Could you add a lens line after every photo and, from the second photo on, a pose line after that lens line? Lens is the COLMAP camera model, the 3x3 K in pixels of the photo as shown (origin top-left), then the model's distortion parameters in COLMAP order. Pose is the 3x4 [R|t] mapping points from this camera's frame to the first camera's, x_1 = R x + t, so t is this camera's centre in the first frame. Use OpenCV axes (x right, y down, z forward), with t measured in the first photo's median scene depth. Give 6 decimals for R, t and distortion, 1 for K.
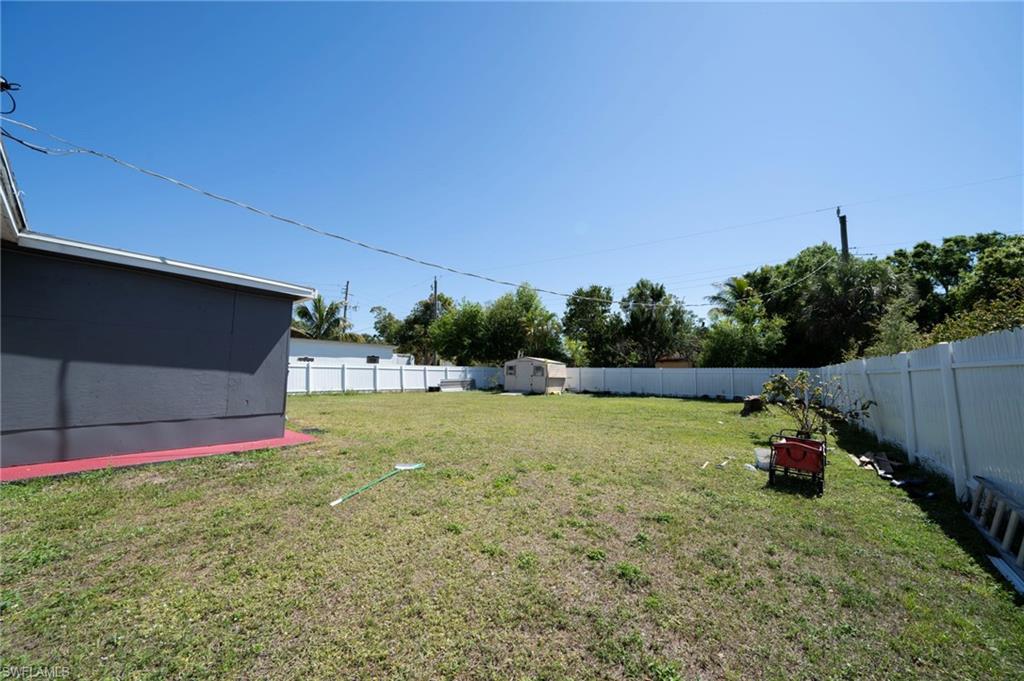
lens RADIAL K [[360.5, 0, 504.7], [0, 360.5, 334.3], [0, 0, 1]] dist [-0.013784, 0.000012]
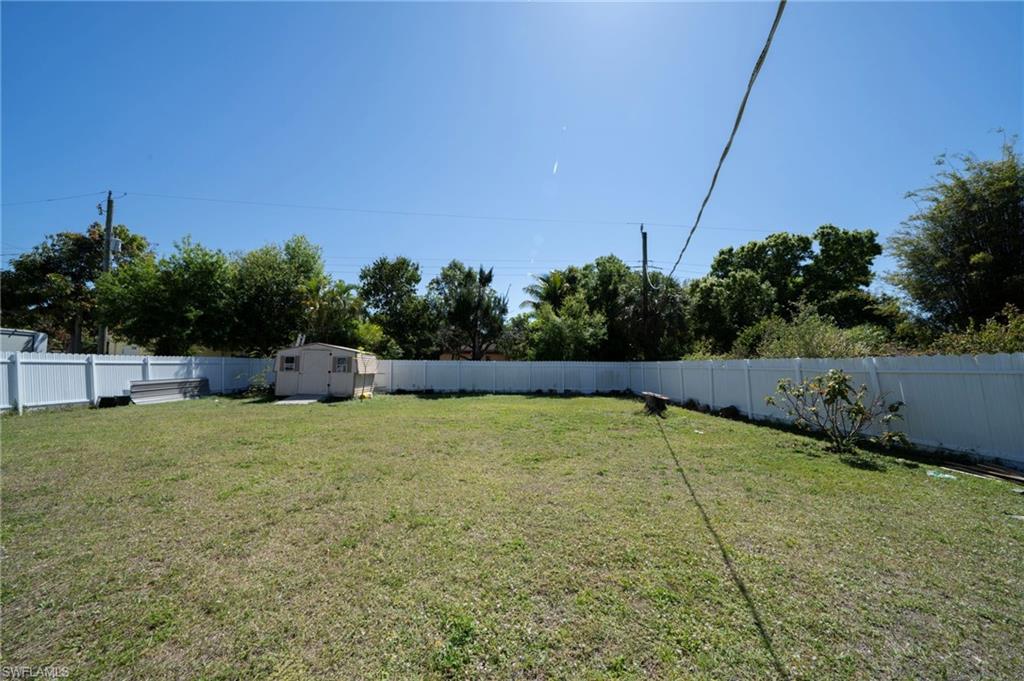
lens RADIAL K [[360.5, 0, 504.7], [0, 360.5, 334.3], [0, 0, 1]] dist [-0.013784, 0.000012]
pose [[0.759610, 0.048509, 0.648567, -0.099950], [-0.065937, 0.997820, 0.002595, 0.020158], [-0.647027, -0.044736, 0.761153, 0.255555]]
